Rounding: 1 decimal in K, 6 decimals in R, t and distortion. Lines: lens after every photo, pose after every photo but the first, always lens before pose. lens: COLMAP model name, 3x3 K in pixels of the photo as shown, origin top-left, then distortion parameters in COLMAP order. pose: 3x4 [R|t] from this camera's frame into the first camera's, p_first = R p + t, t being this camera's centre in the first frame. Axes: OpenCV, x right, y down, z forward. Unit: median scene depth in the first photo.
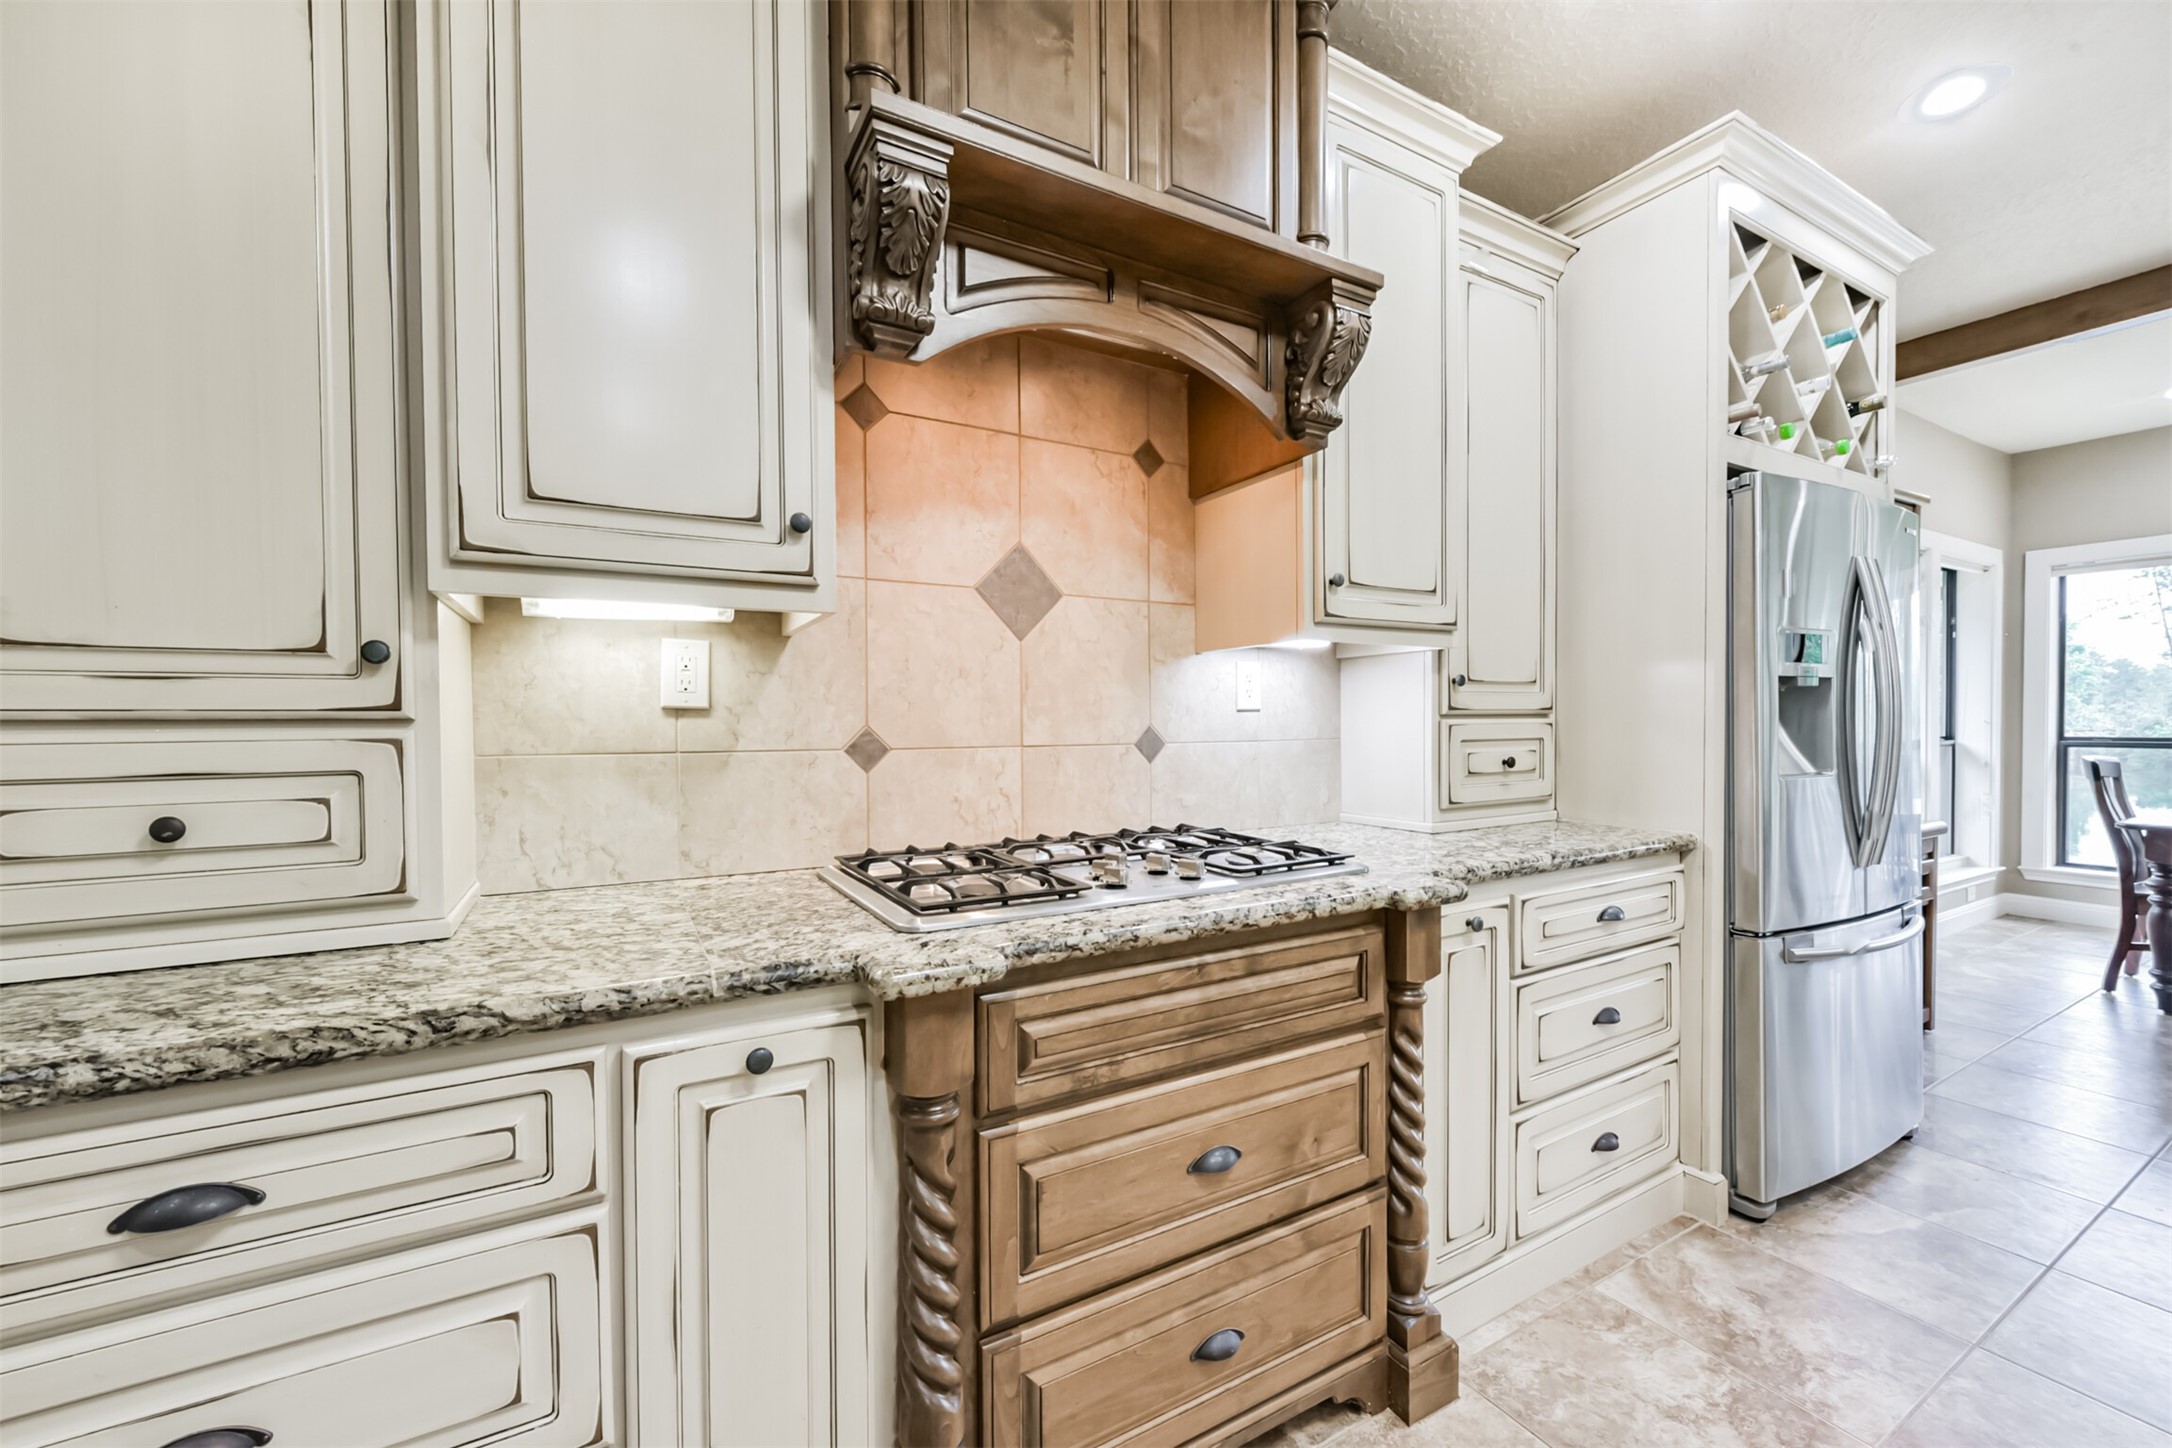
lens RADIAL K [[837.4, 0, 1079.1], [0, 837.4, 739.2], [0, 0, 1]] dist [0.001778, -0.003059]
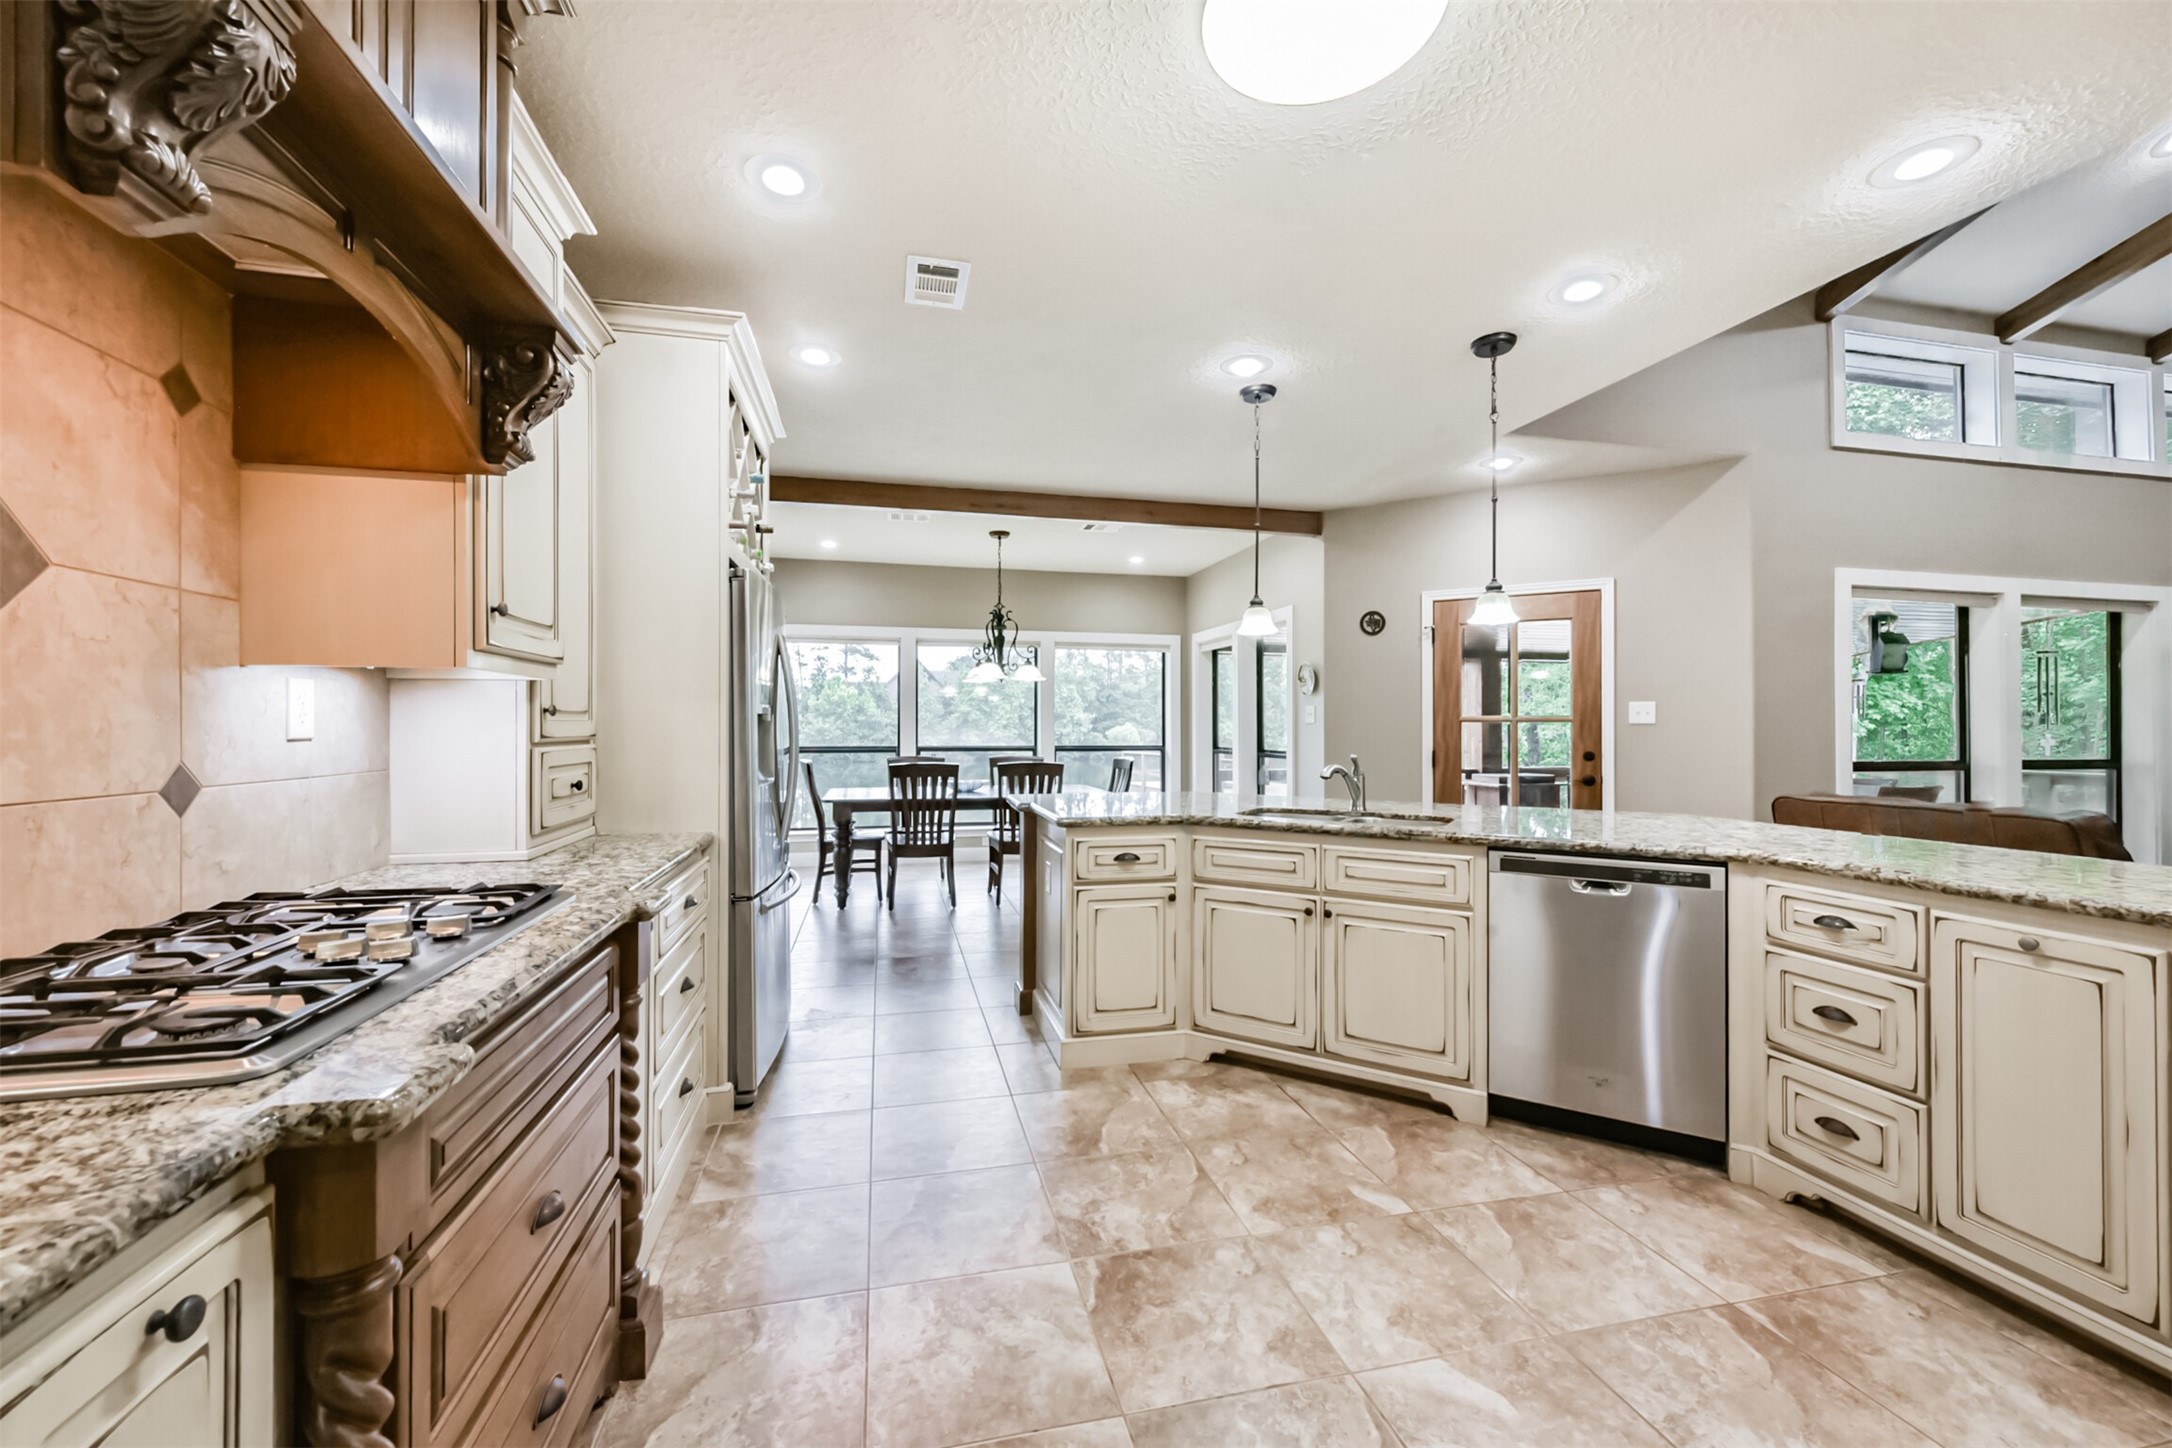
lens RADIAL K [[837.4, 0, 1088.3], [0, 837.4, 726.2], [0, 0, 1]] dist [0.001778, -0.003059]
pose [[0.274224, 0.007980, 0.961633, -0.386707], [0.018634, 0.999734, -0.013610, -0.024434], [-0.961485, 0.021651, 0.274002, 0.068125]]
